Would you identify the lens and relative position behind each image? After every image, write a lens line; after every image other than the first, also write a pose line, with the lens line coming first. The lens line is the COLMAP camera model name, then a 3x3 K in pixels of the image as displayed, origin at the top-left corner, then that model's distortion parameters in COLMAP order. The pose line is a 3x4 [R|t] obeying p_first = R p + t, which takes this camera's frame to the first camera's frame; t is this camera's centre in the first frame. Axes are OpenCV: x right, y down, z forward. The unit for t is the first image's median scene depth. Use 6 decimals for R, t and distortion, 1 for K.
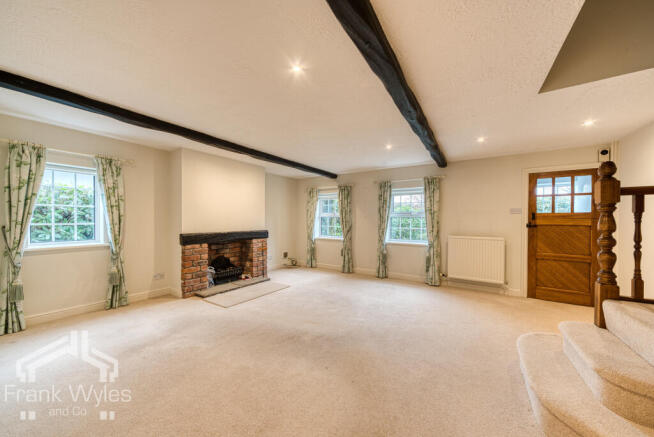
lens RADIAL K [[231.9, 0, 331.8], [0, 231.9, 220.0], [0, 0, 1]] dist [0.001287, 0.000220]
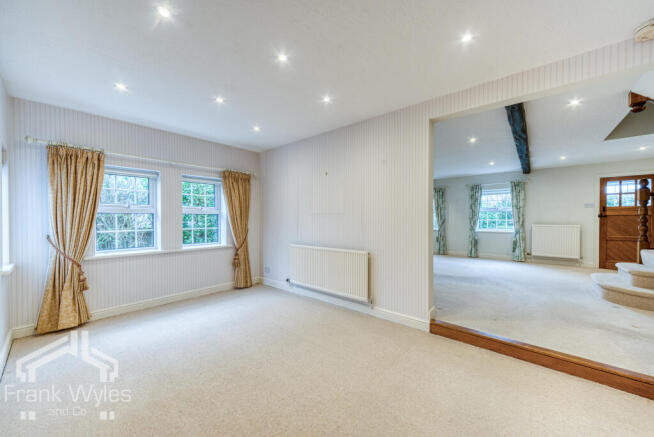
lens RADIAL K [[249.4, 0, 326.0], [0, 249.4, 221.1], [0, 0, 1]] dist [0.005890, -0.000758]
pose [[0.989222, -0.001863, -0.146414, -0.468269], [0.001978, 0.999998, 0.000640, 0.044126], [0.146412, -0.000923, 0.989223, -0.613759]]
